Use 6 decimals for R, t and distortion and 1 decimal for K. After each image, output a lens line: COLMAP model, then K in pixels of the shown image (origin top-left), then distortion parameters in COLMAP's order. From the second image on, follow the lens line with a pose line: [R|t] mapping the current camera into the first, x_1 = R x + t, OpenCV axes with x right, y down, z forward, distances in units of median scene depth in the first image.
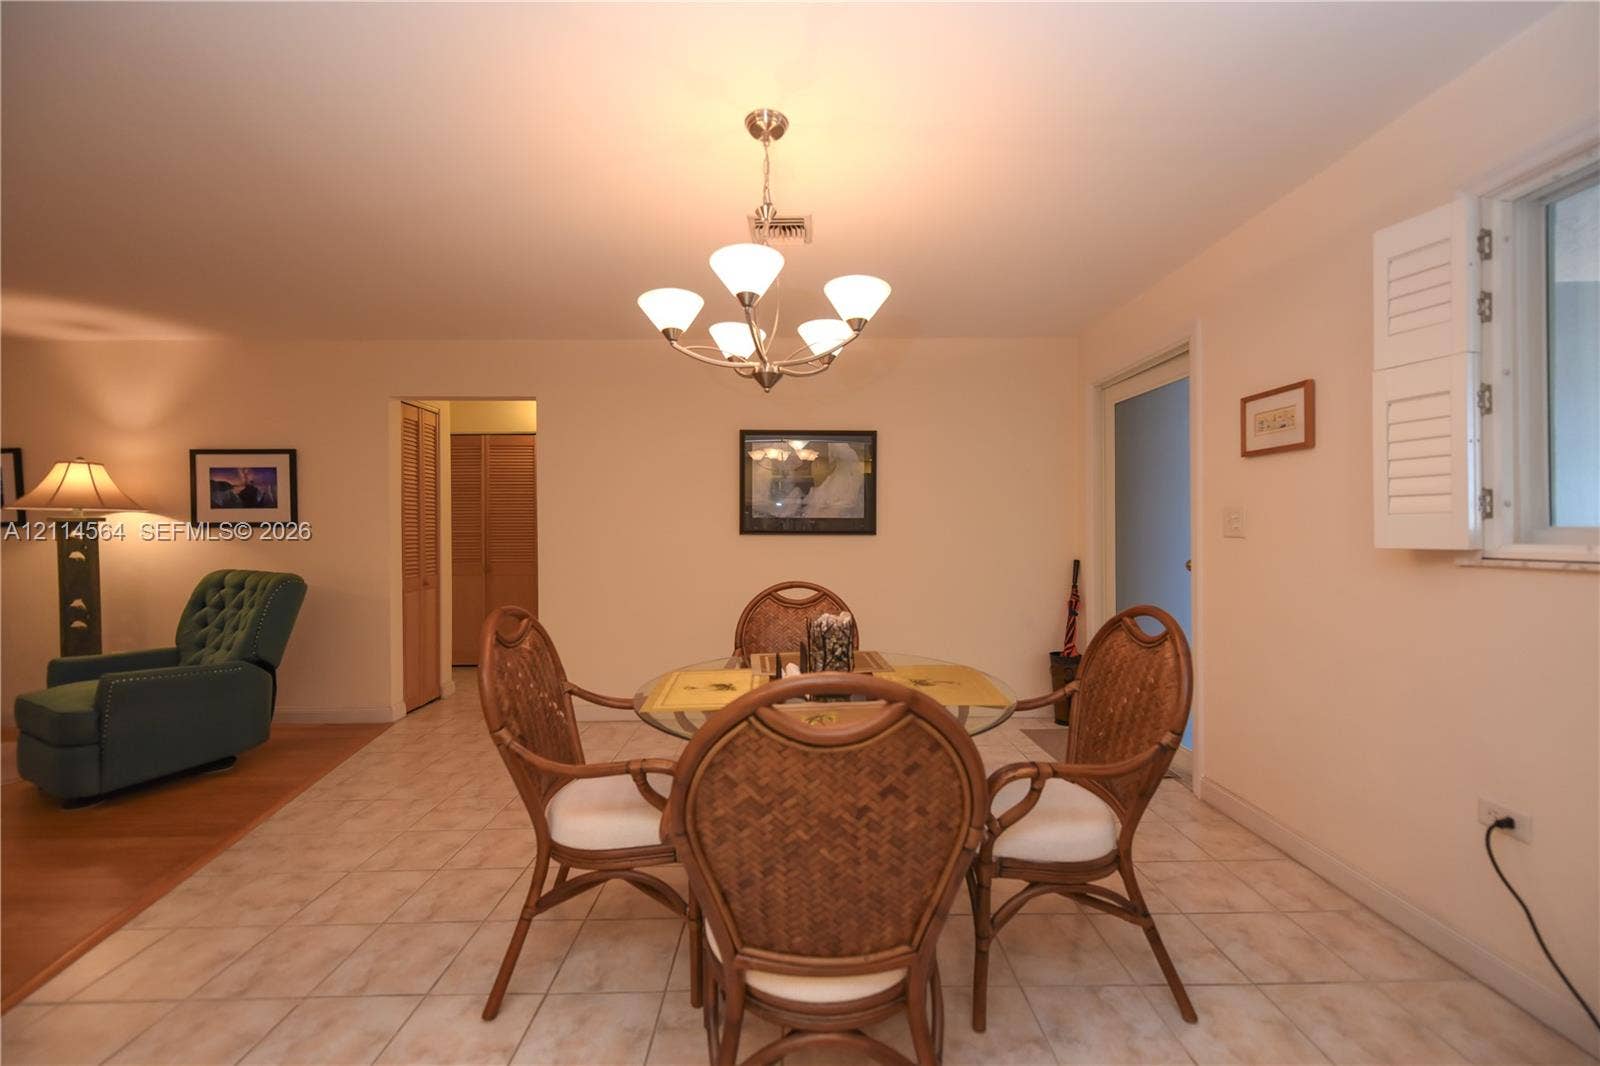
lens RADIAL K [[636.1, 0, 795.8], [0, 636.1, 529.1], [0, 0, 1]] dist [0.003693, -0.002837]
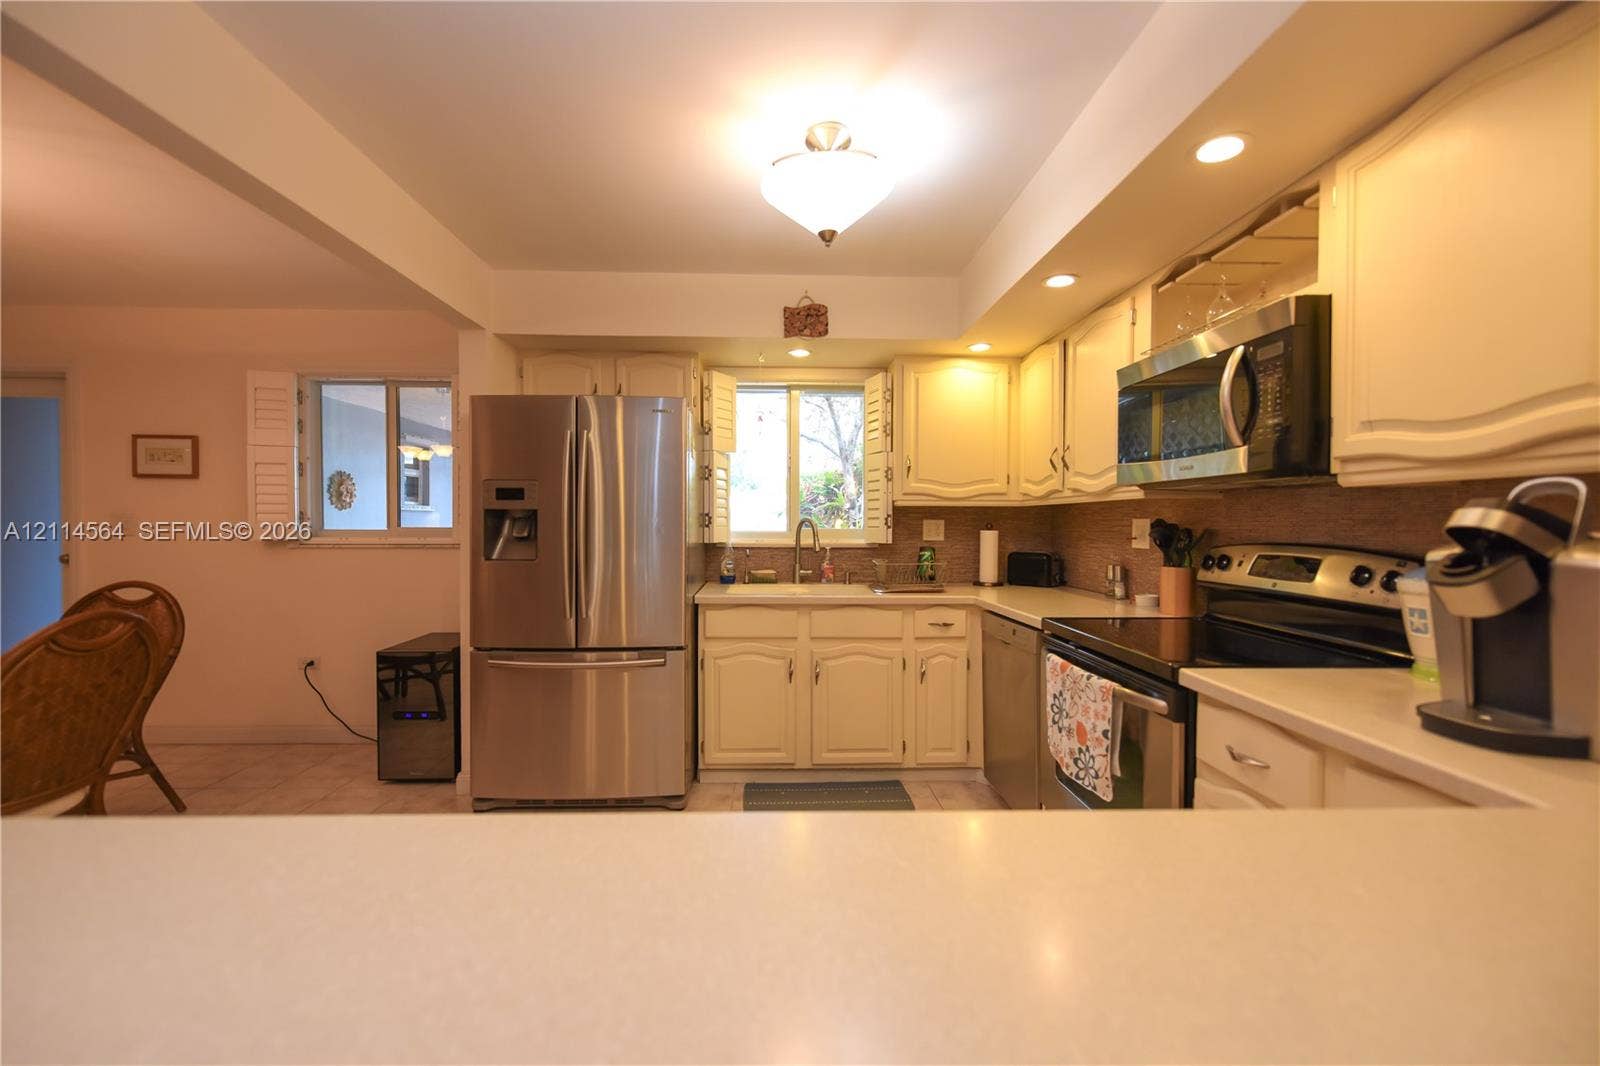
lens RADIAL K [[636.1, 0, 792.2], [0, 636.1, 535.1], [0, 0, 1]] dist [0.003693, -0.002837]
pose [[-0.026368, -0.012282, 0.999577, -1.097462], [-0.006572, 0.999905, 0.012113, -0.021372], [-0.999631, -0.006250, -0.026447, -0.592513]]
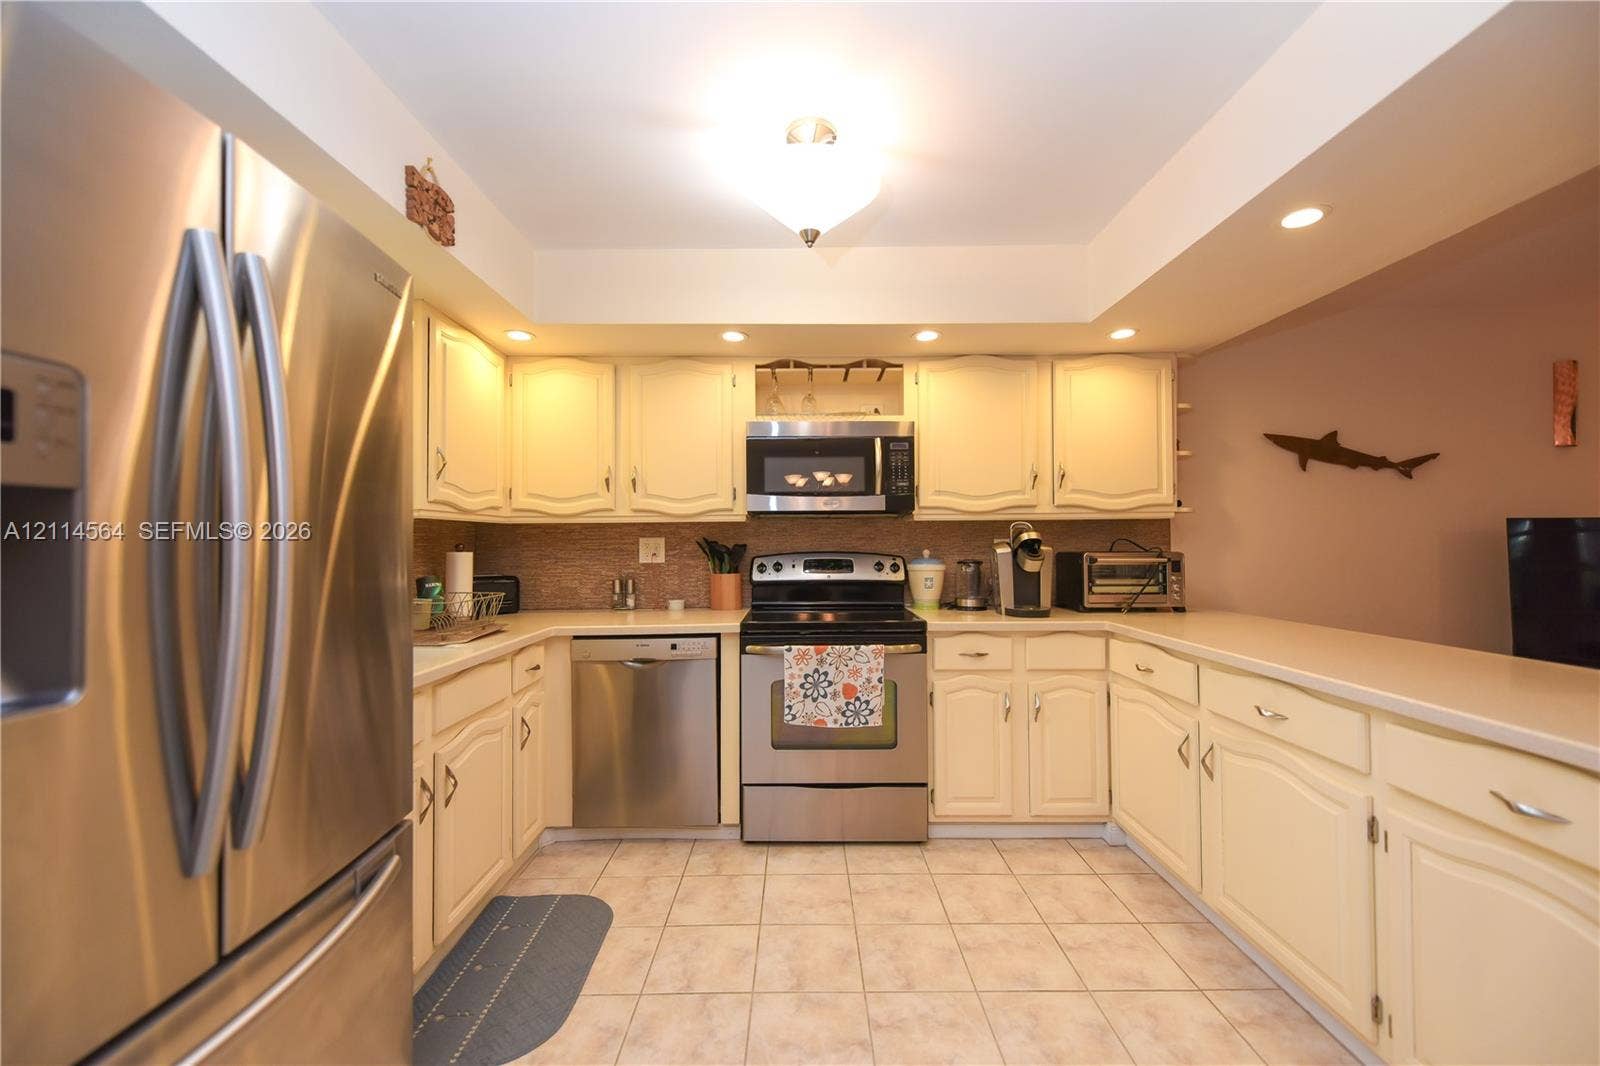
lens RADIAL K [[636.1, 0, 797.7], [0, 636.1, 532.1], [0, 0, 1]] dist [0.003693, -0.002837]
pose [[-0.999811, 0.016568, 0.010190, 0.078448], [0.016389, 0.999716, -0.017326, -0.025456], [-0.010474, -0.017155, -0.999798, 0.407213]]
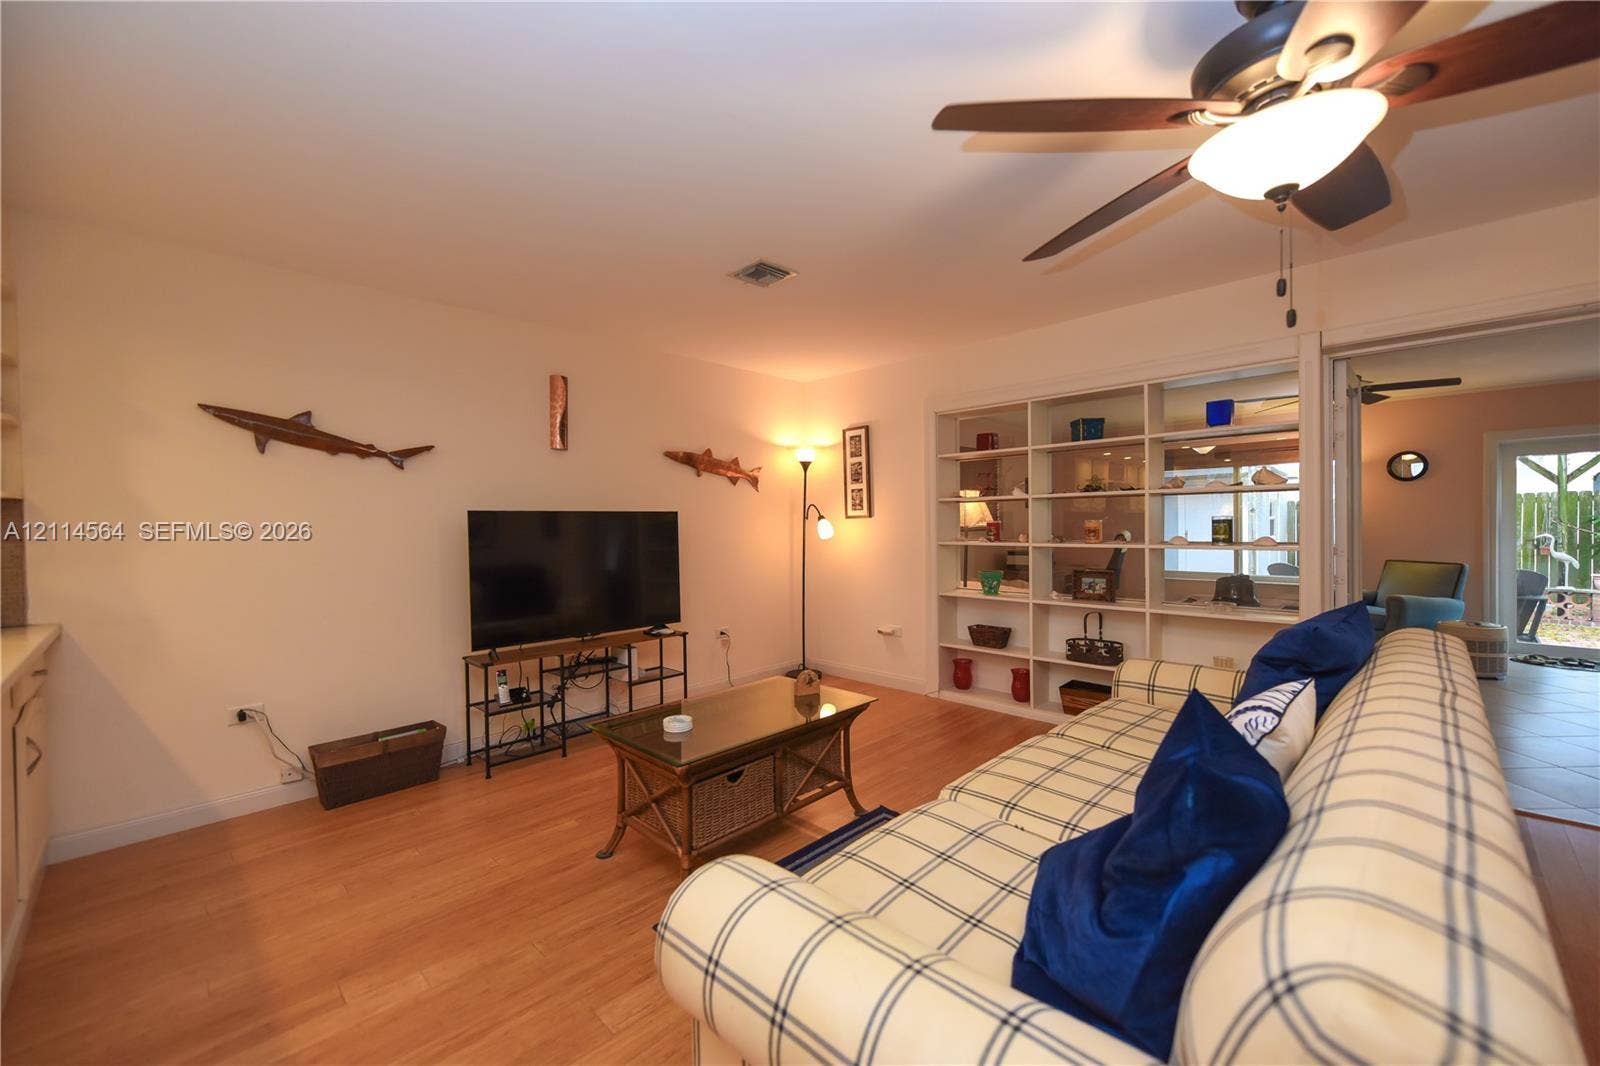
lens RADIAL K [[636.1, 0, 814.2], [0, 636.1, 527.8], [0, 0, 1]] dist [0.003693, -0.002837]
pose [[-0.692498, 0.026055, -0.720949, -1.236147], [0.021783, 0.999647, 0.015204, -0.016758], [0.721091, -0.005176, -0.692821, 0.672413]]
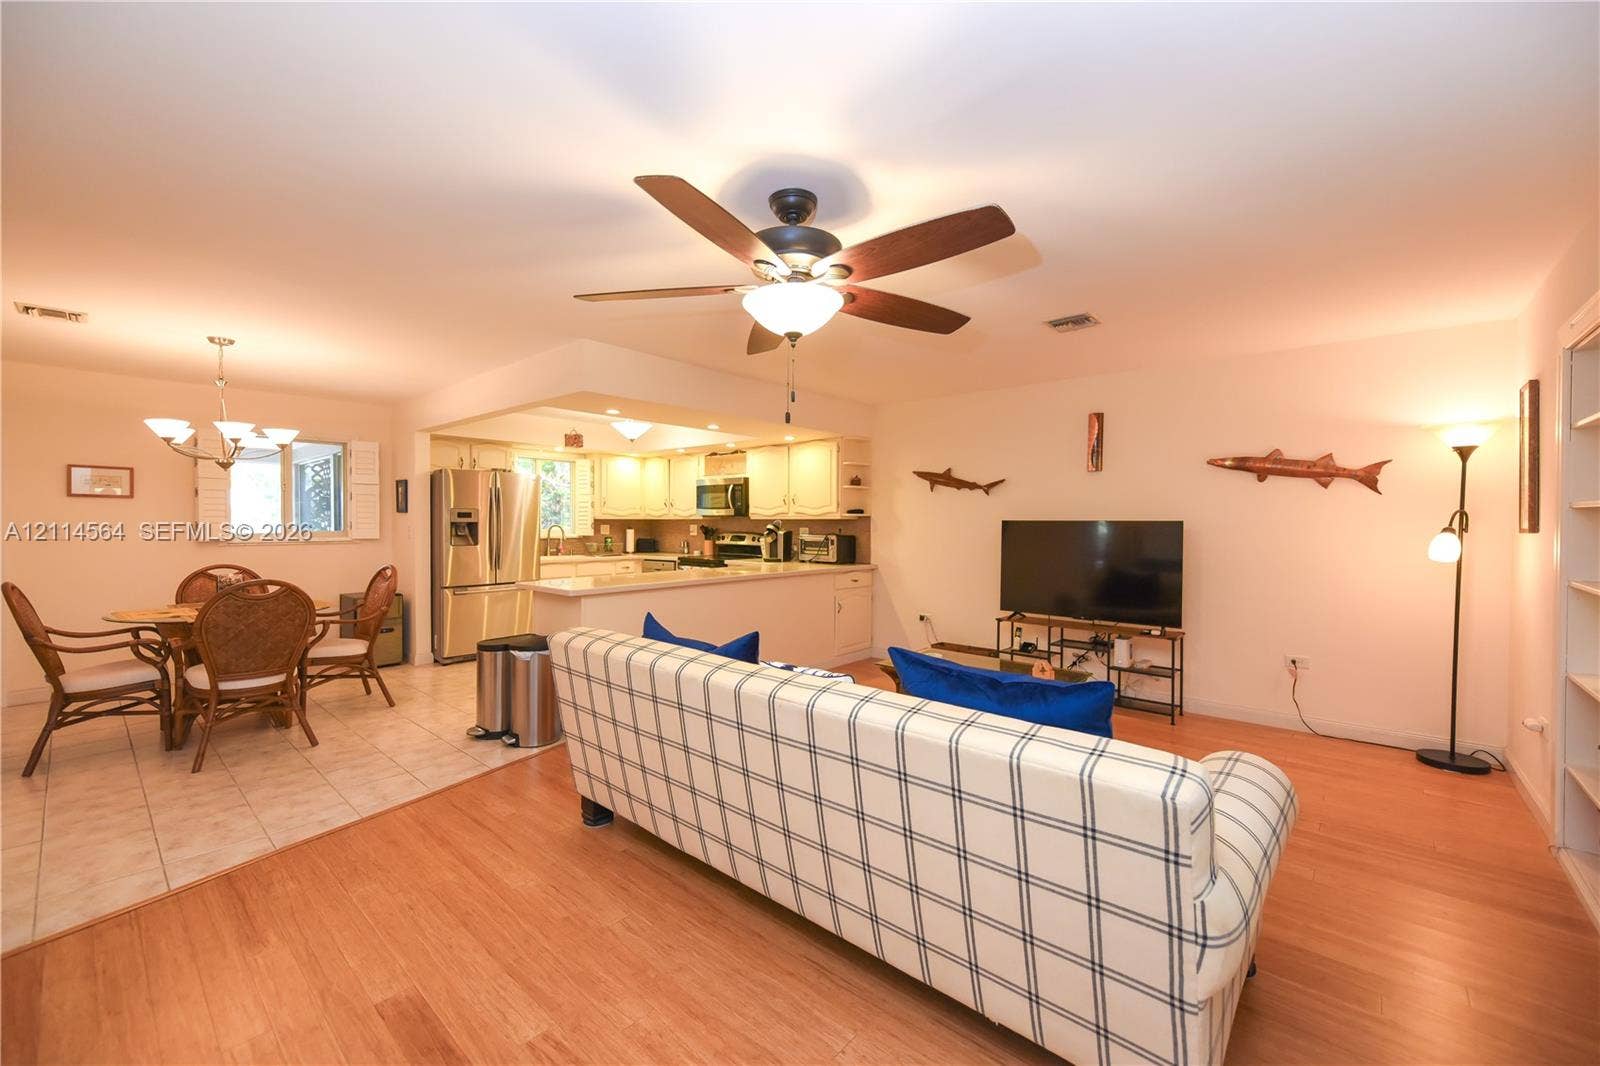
lens RADIAL K [[636.1, 0, 784.6], [0, 636.1, 517.7], [0, 0, 1]] dist [0.003693, -0.002837]
pose [[-0.741982, 0.011031, 0.670329, -3.138182], [0.002295, 0.999901, -0.013914, -0.035034], [-0.670415, -0.008785, -0.741934, 1.512393]]
